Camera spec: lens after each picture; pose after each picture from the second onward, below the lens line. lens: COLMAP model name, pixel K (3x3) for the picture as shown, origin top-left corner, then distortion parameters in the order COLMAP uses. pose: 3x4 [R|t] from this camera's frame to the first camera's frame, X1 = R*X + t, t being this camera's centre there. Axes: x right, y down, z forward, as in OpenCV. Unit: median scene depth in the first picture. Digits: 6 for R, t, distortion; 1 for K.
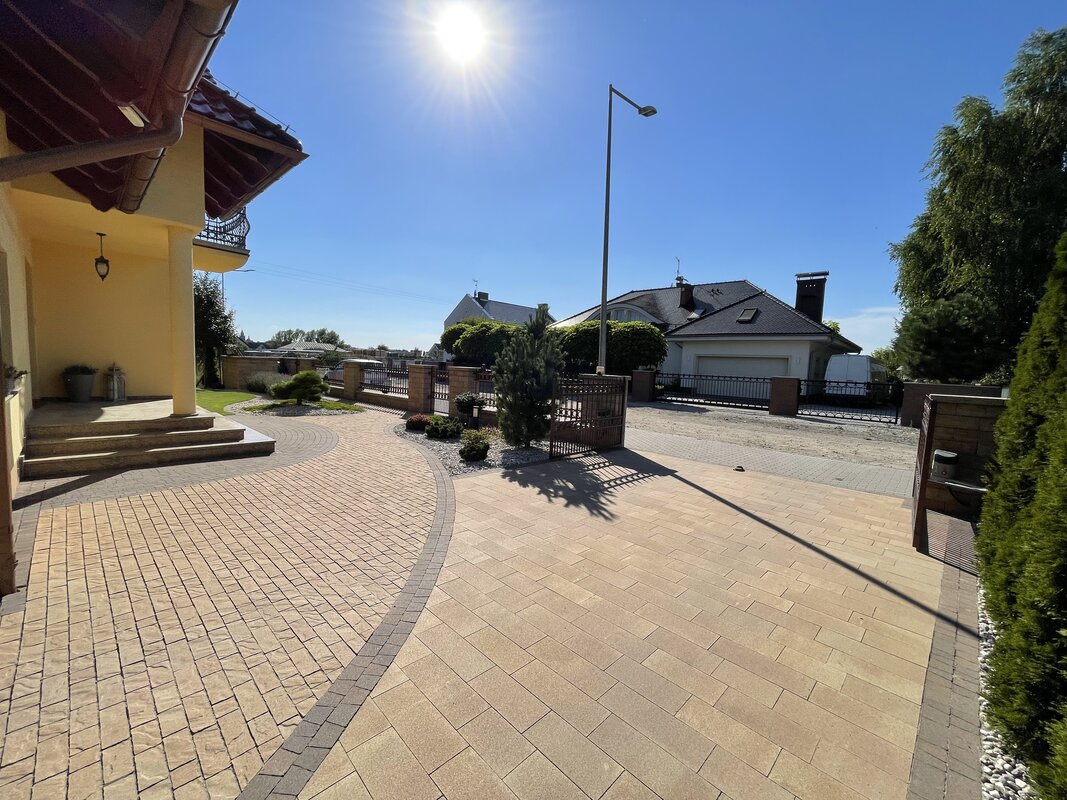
lens RADIAL K [[430.1, 0, 525.9], [0, 430.1, 399.6], [0, 0, 1]] dist [-0.002890, 0.000749]
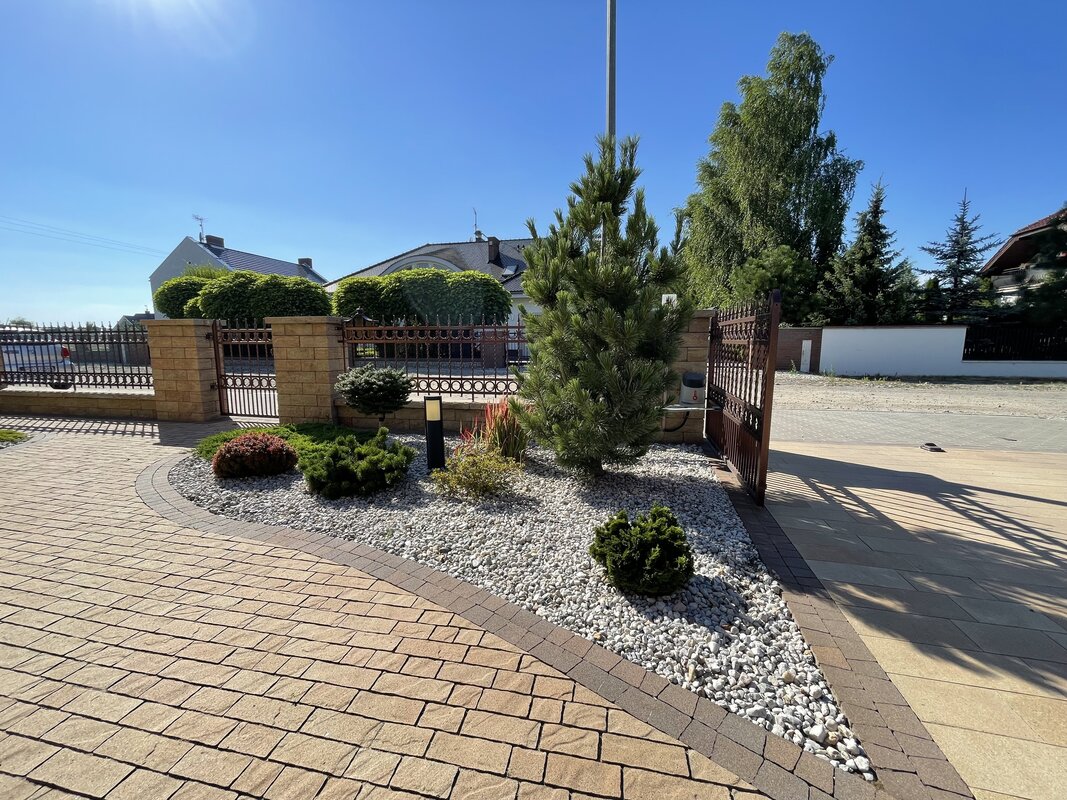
lens RADIAL K [[430.8, 0, 529.5], [0, 430.8, 398.9], [0, 0, 1]] dist [-0.000336, 0.000181]
pose [[0.856217, -0.116265, 0.503364, -0.062180], [0.081985, 0.992579, 0.089806, -0.002664], [-0.510070, -0.035625, 0.859395, 0.151814]]
